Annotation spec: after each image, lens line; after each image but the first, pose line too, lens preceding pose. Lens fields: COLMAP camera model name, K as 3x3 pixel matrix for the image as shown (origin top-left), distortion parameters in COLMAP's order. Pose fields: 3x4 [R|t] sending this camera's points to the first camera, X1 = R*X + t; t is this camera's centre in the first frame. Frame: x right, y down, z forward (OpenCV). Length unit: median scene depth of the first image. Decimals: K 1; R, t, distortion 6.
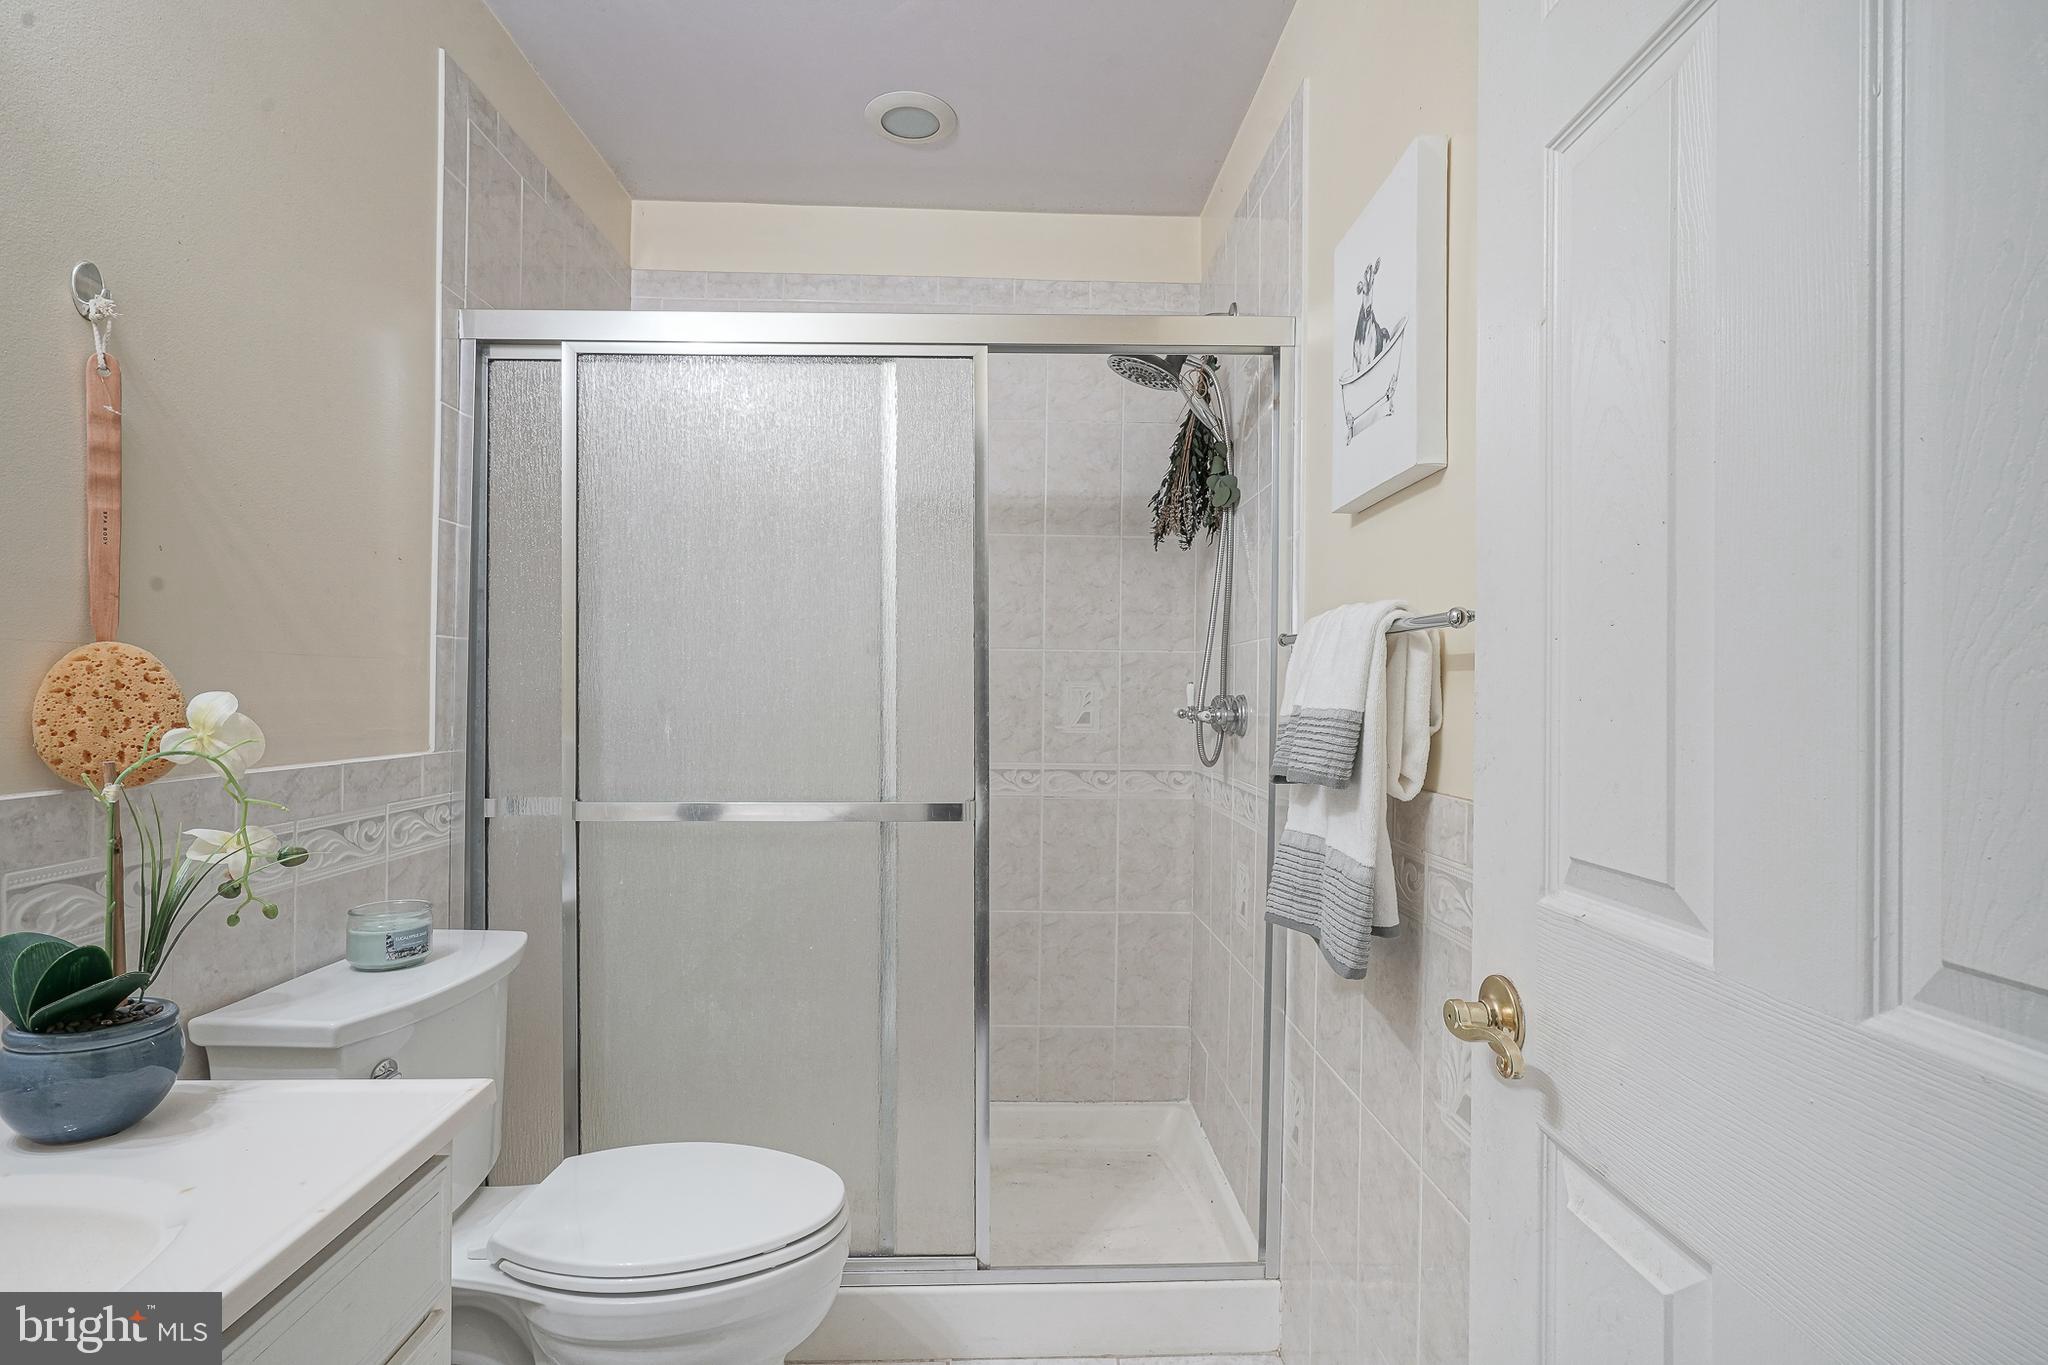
lens RADIAL K [[984.3, 0, 1017.0], [0, 984.3, 691.9], [0, 0, 1]] dist [-0.013826, 0.005485]
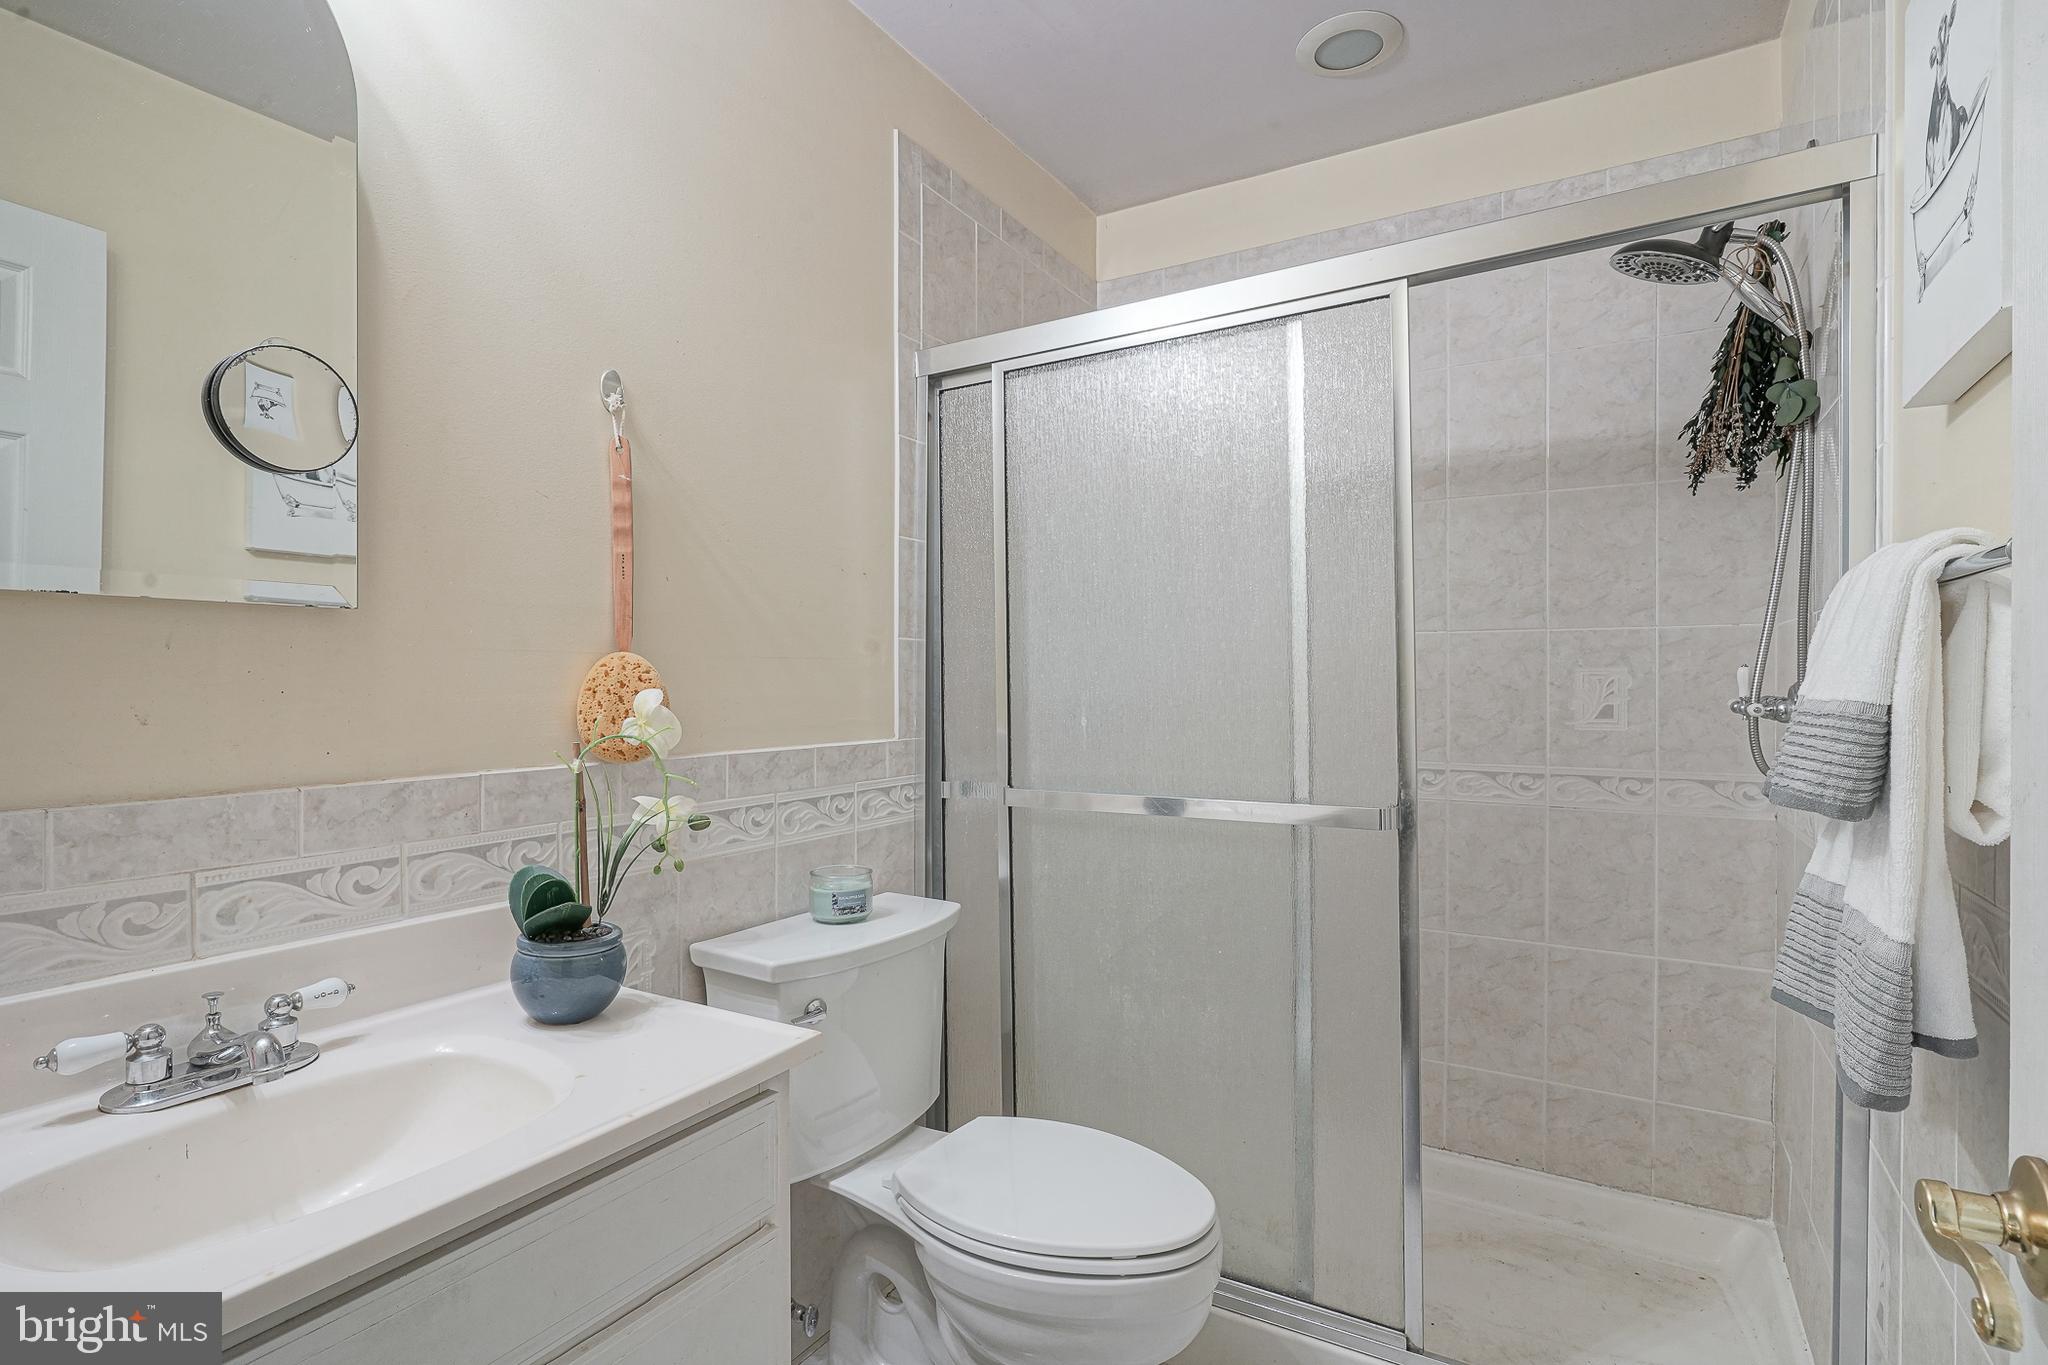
lens RADIAL K [[986.6, 0, 1025.3], [0, 986.6, 688.5], [0, 0, 1]] dist [-0.014957, 0.008240]
pose [[0.844585, -0.008792, -0.535349, 0.151191], [0.011081, 0.999938, 0.001060, 0.001794], [0.535306, -0.006827, 0.844630, 0.097872]]
